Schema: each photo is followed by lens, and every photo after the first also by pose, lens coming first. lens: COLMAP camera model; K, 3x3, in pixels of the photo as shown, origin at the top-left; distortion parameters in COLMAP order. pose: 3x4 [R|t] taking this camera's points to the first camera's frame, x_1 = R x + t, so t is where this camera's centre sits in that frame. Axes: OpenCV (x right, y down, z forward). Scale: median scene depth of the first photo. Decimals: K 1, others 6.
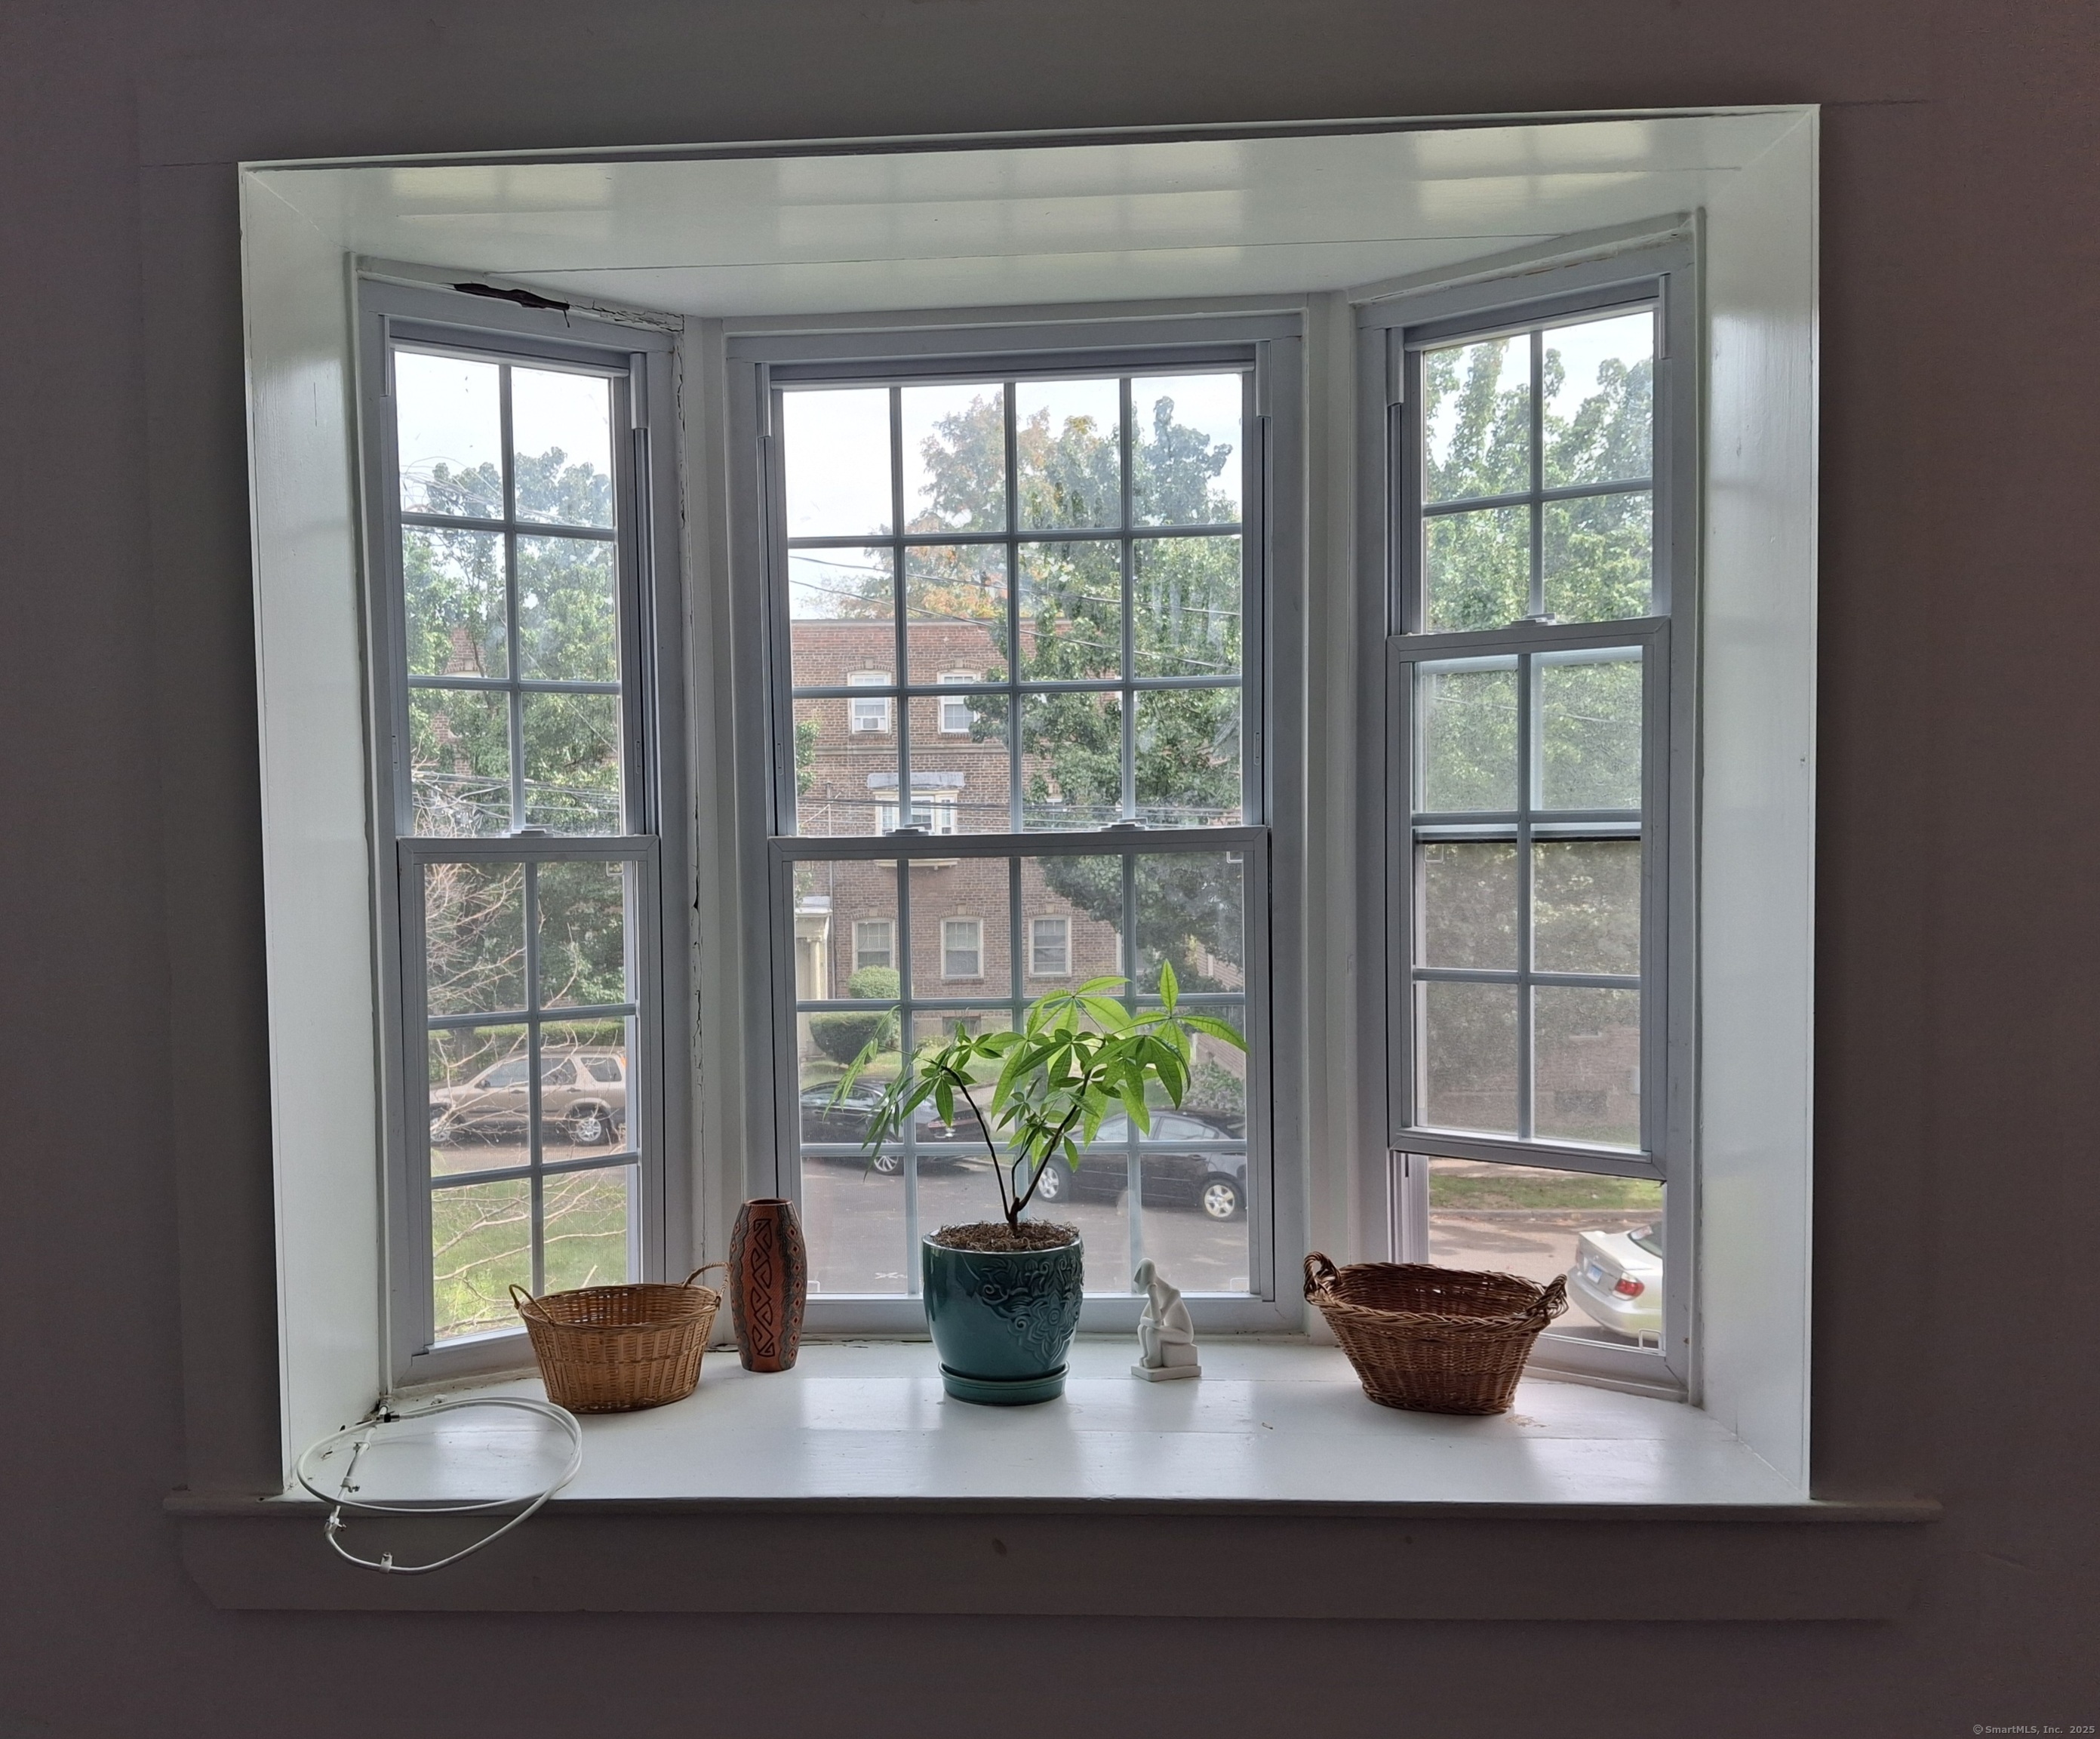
lens RADIAL K [[1944.6, 0, 961.3], [0, 1944.6, 914.6], [0, 0, 1]] dist [-0.015329, 0.000000]
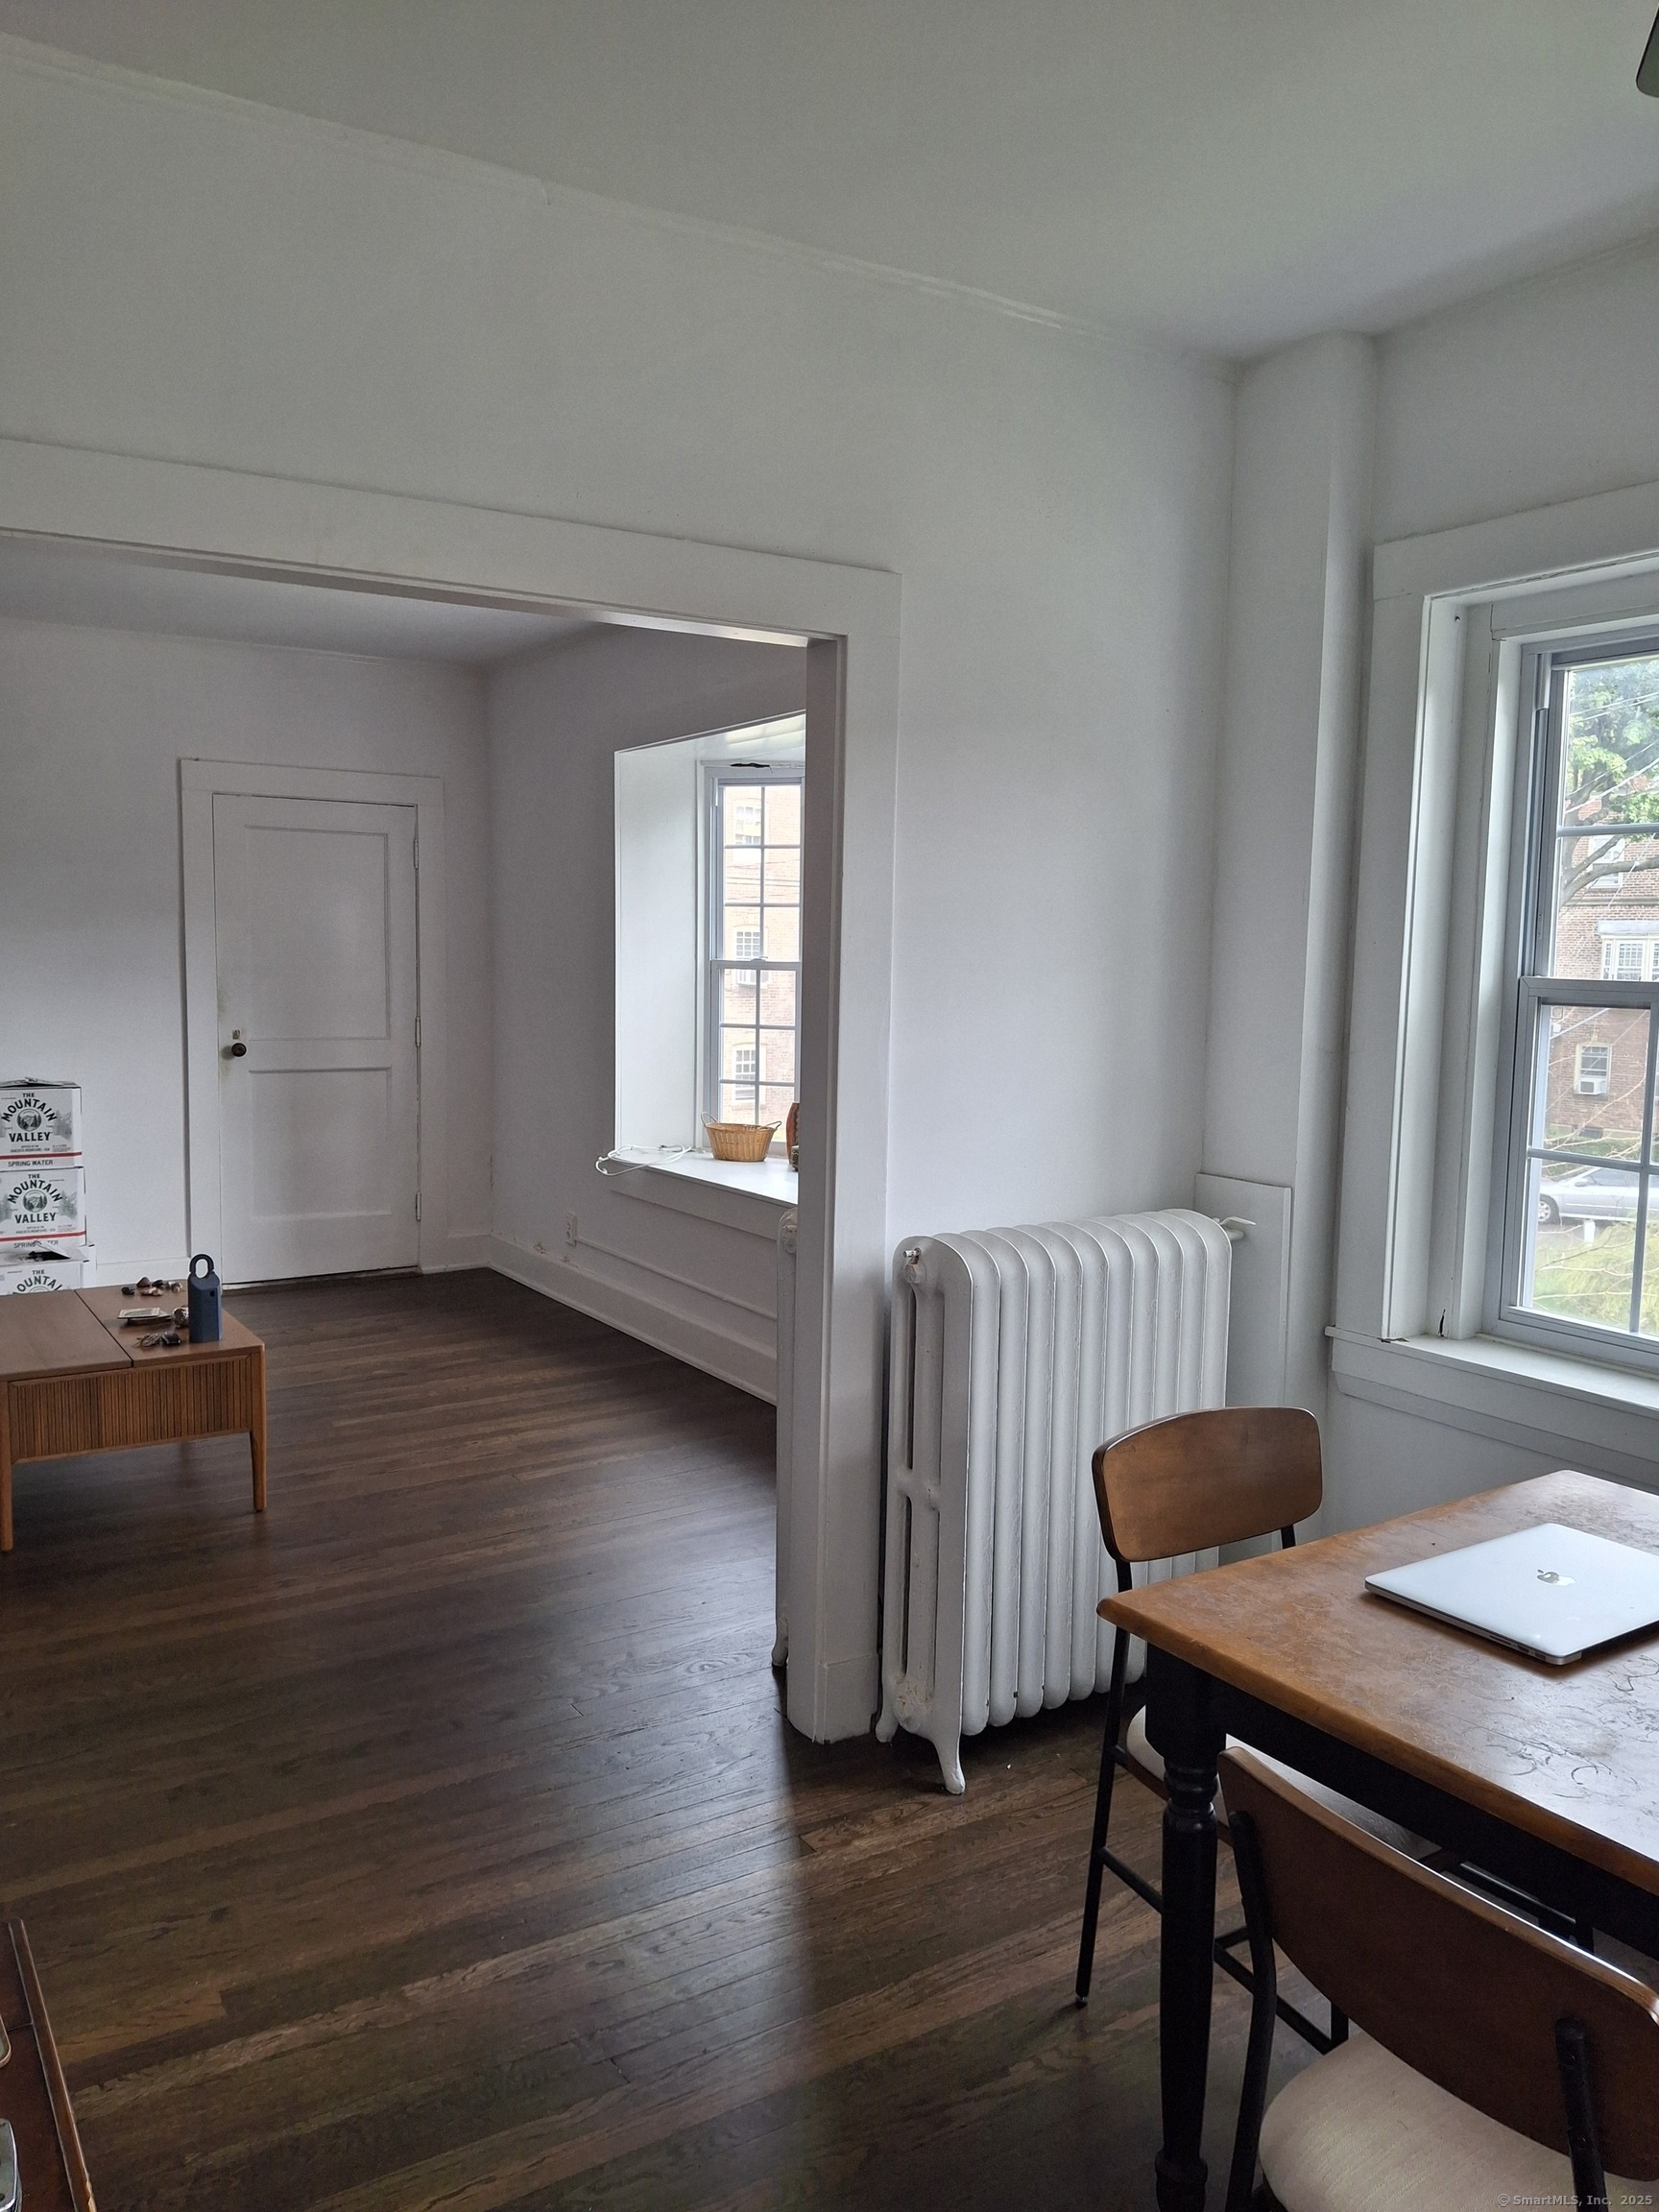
lens RADIAL K [[1615.6, 0, 826.2], [0, 1615.6, 1116.8], [0, 0, 1]] dist [0.018870, -0.059845]
pose [[0.578832, 0.101254, -0.809136, 1.749120], [-0.056097, 0.994855, 0.084364, -0.018700], [0.813515, -0.003442, 0.581534, -0.262110]]
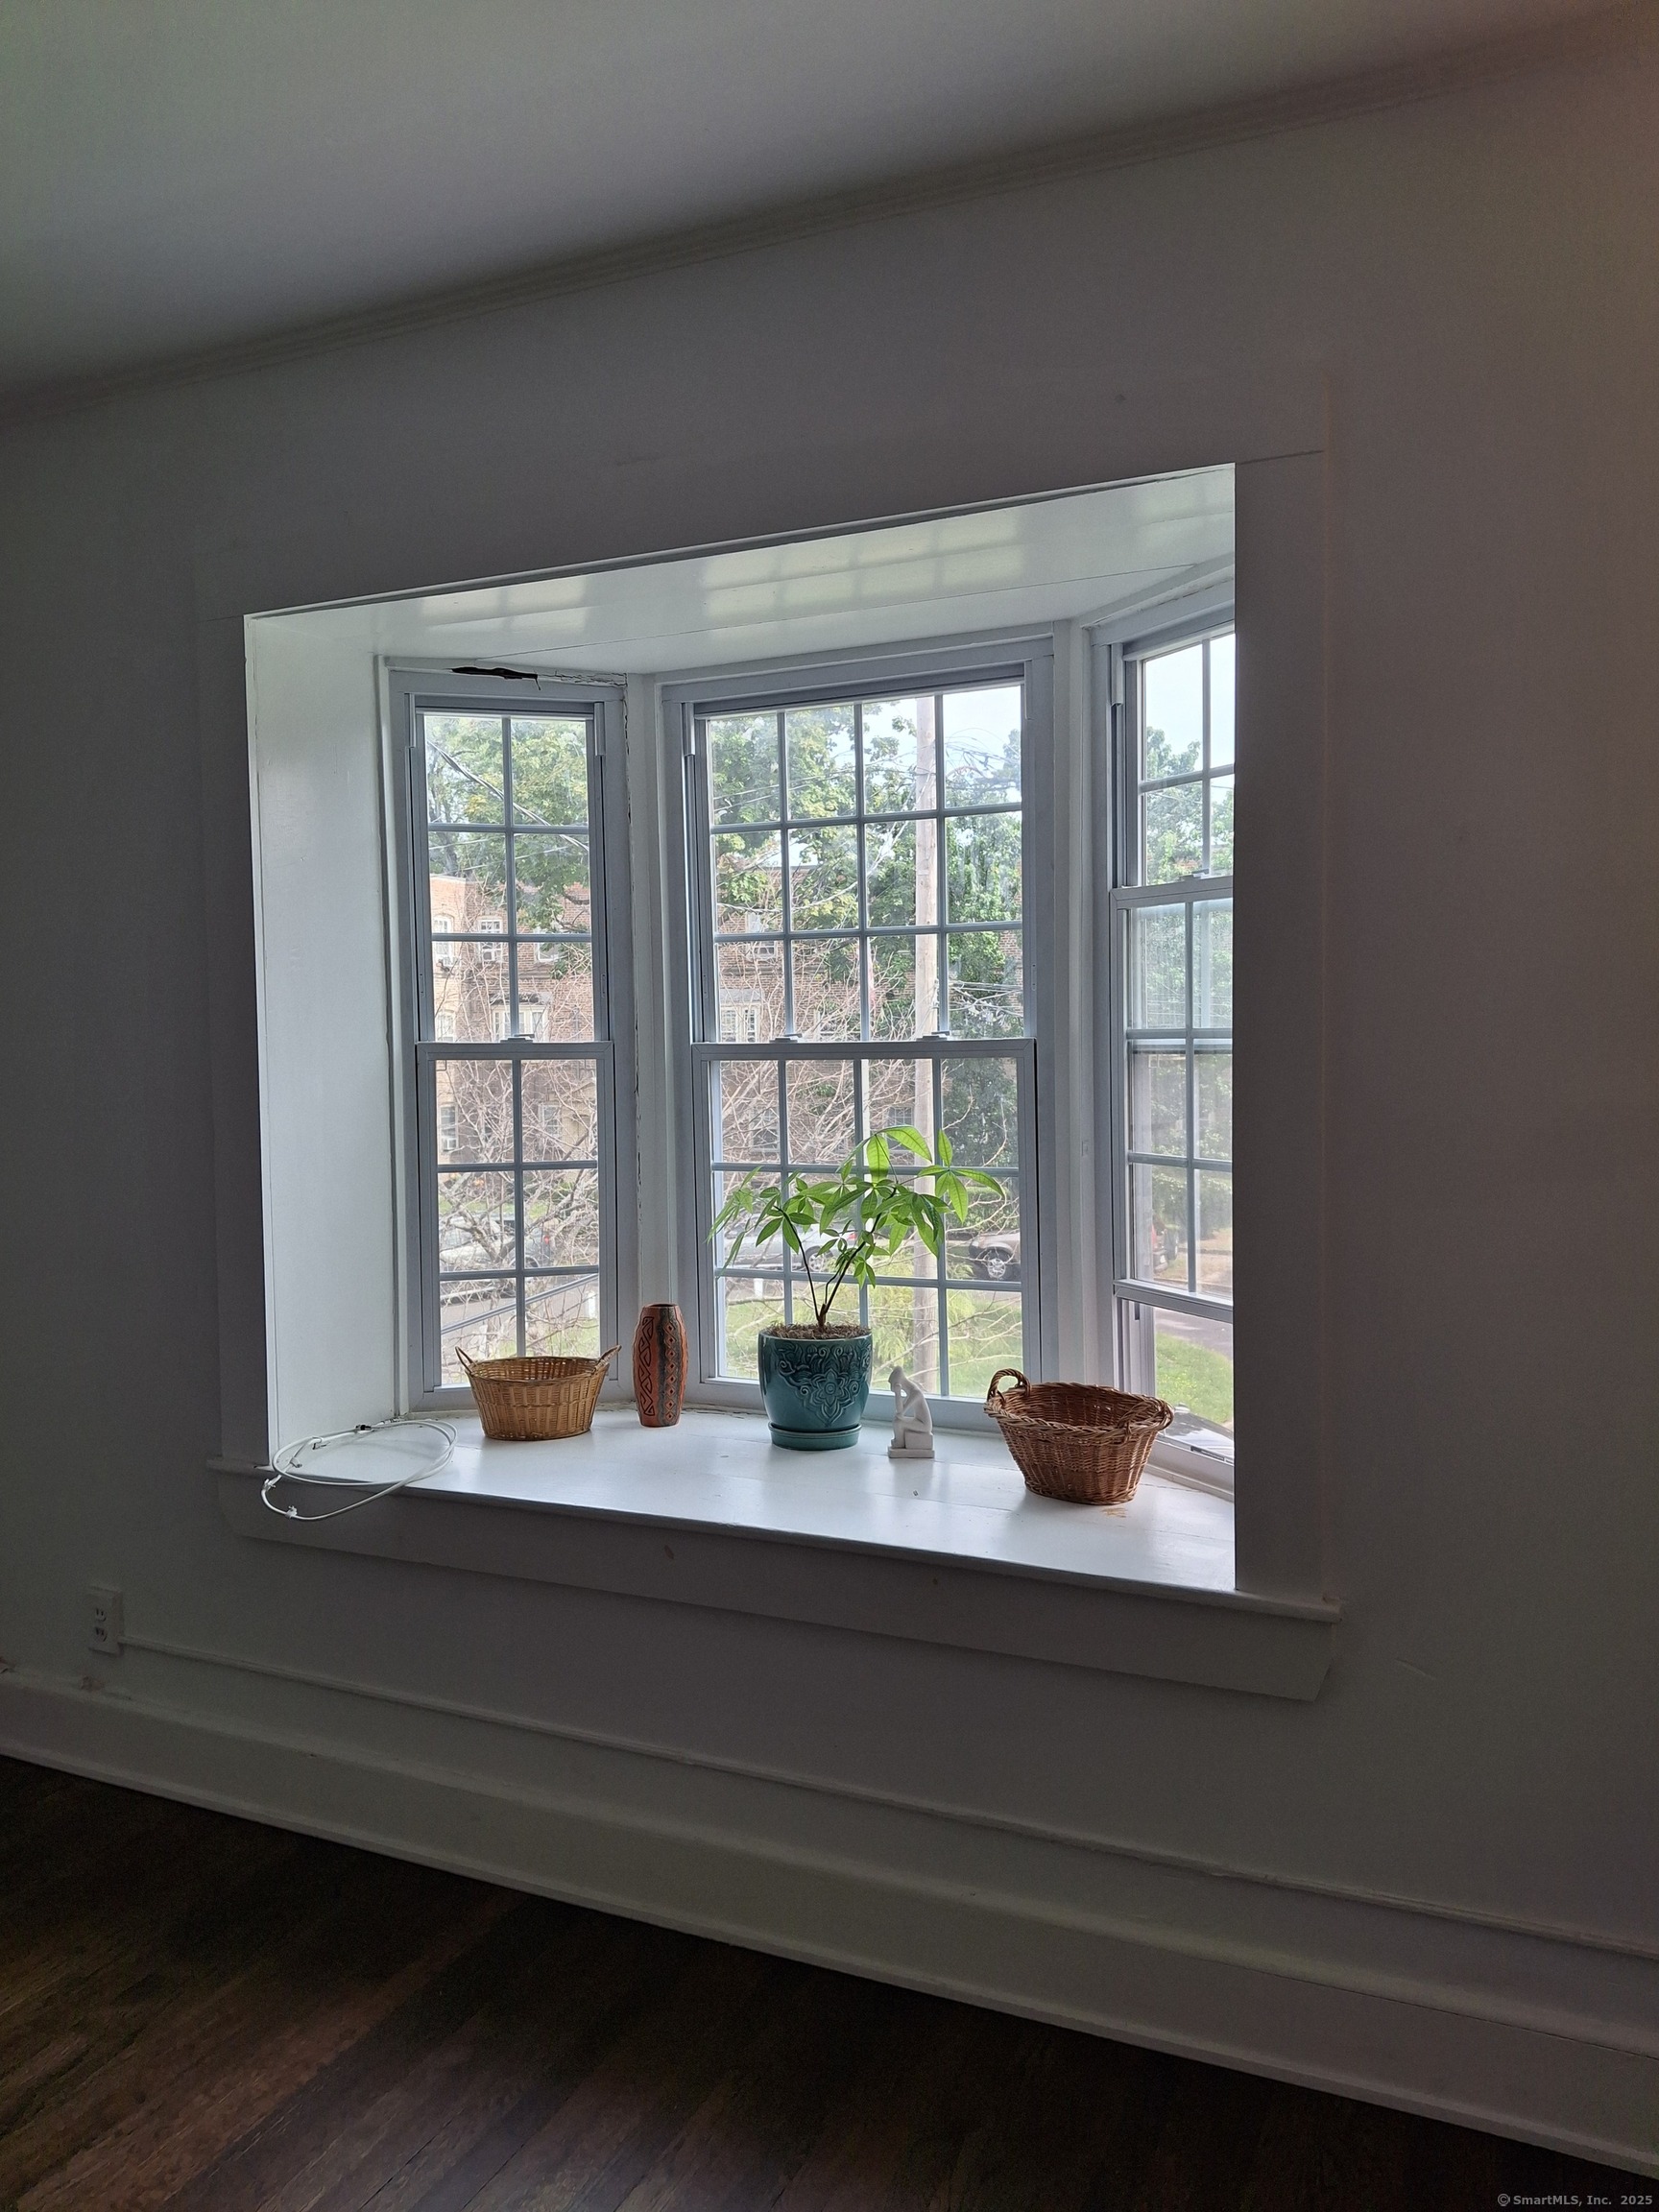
lens RADIAL K [[1615.6, 0, 849.2], [0, 1615.6, 1095.9], [0, 0, 1]] dist [0.018870, -0.059845]
pose [[0.935027, 0.018800, -0.354077, 0.451193], [-0.018748, 0.999818, 0.003578, -0.009802], [0.354080, 0.003293, 0.935209, -0.042737]]
